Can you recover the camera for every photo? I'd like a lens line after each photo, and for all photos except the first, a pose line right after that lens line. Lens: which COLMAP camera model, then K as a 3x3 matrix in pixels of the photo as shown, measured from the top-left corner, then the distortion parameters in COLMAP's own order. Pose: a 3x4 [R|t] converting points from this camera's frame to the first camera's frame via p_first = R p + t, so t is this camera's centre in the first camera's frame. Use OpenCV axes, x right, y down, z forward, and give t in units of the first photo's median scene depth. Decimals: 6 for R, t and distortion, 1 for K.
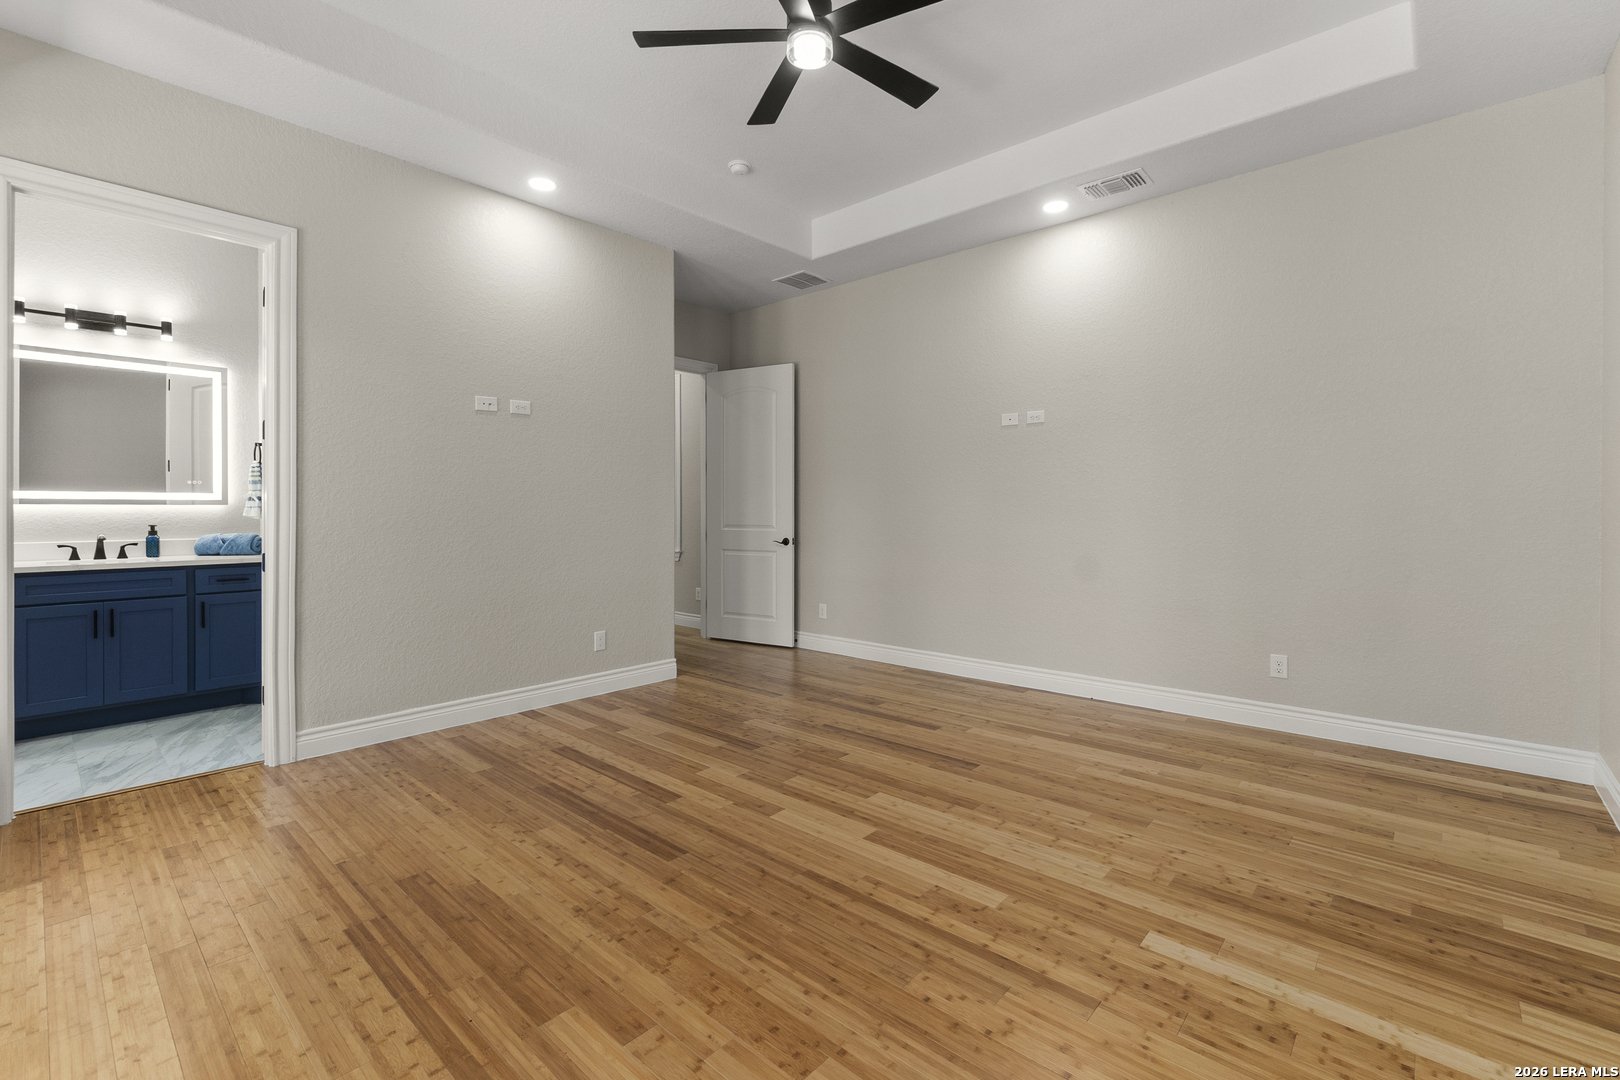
lens RADIAL K [[708.2, 0, 801.8], [0, 708.2, 519.8], [0, 0, 1]] dist [-0.007636, 0.000602]
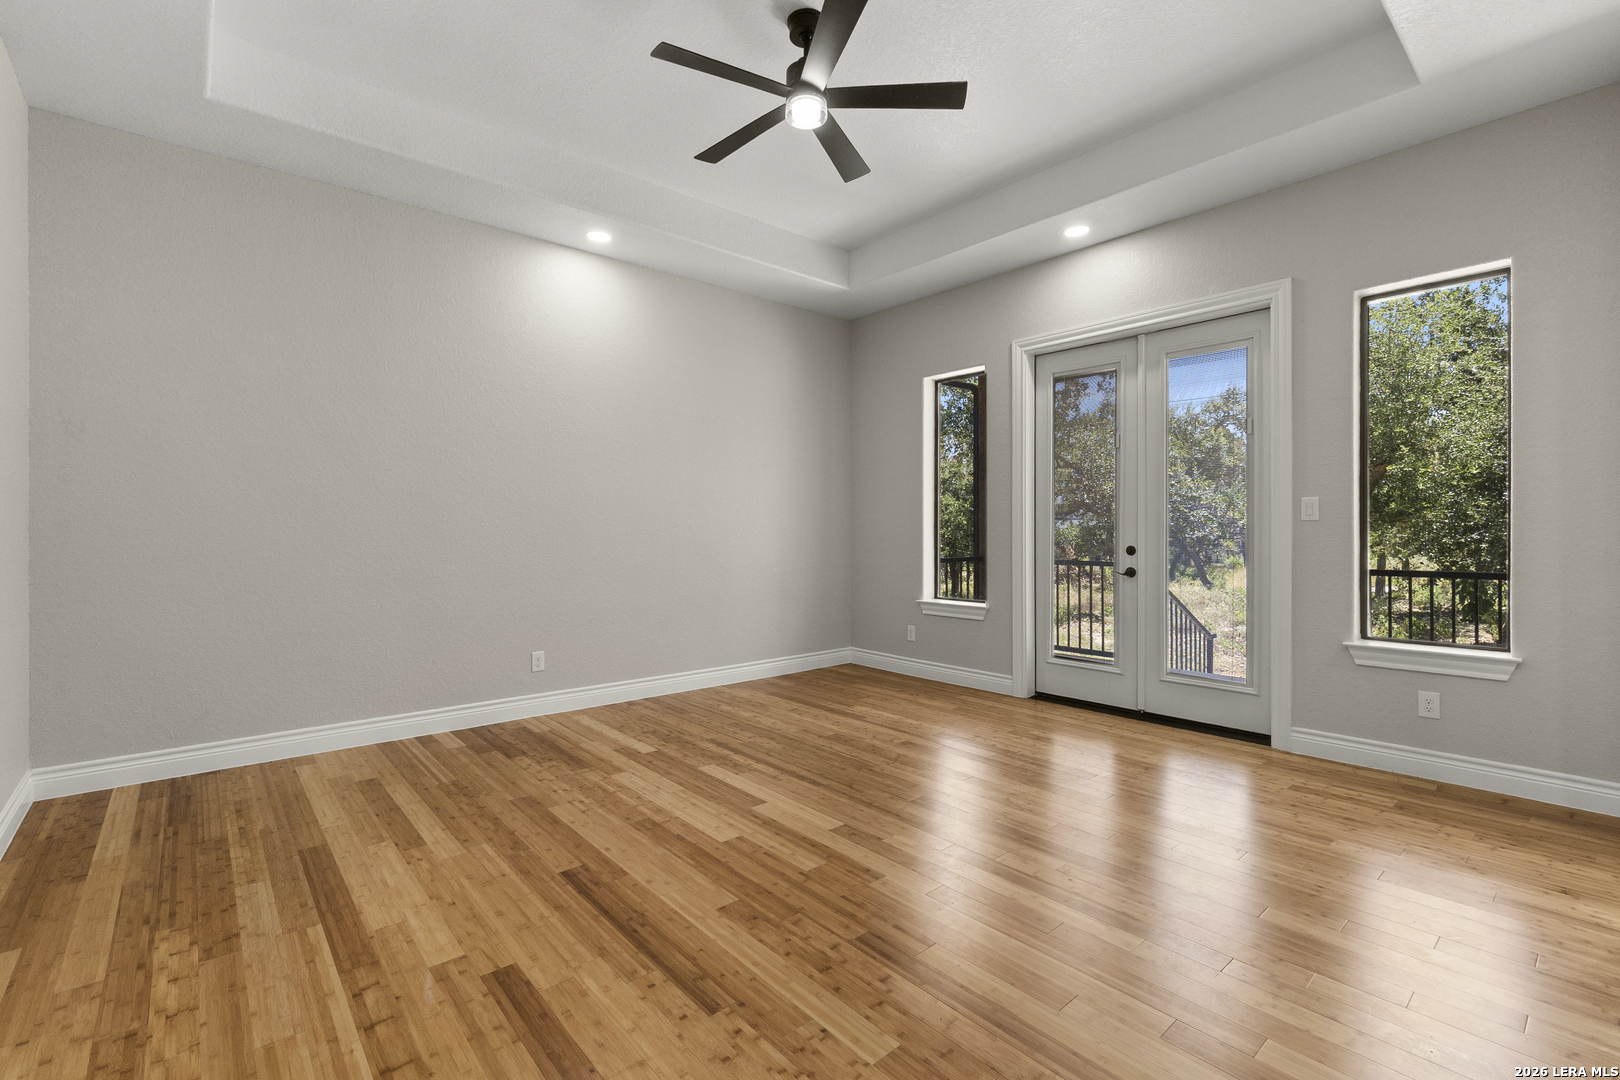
lens RADIAL K [[708.2, 0, 801.8], [0, 708.2, 519.8], [0, 0, 1]] dist [-0.007636, 0.000602]
pose [[-0.992605, 0.003536, 0.121340, -0.111881], [0.004046, 0.999984, 0.003961, -0.031535], [-0.121324, 0.004423, -0.992603, 2.058066]]
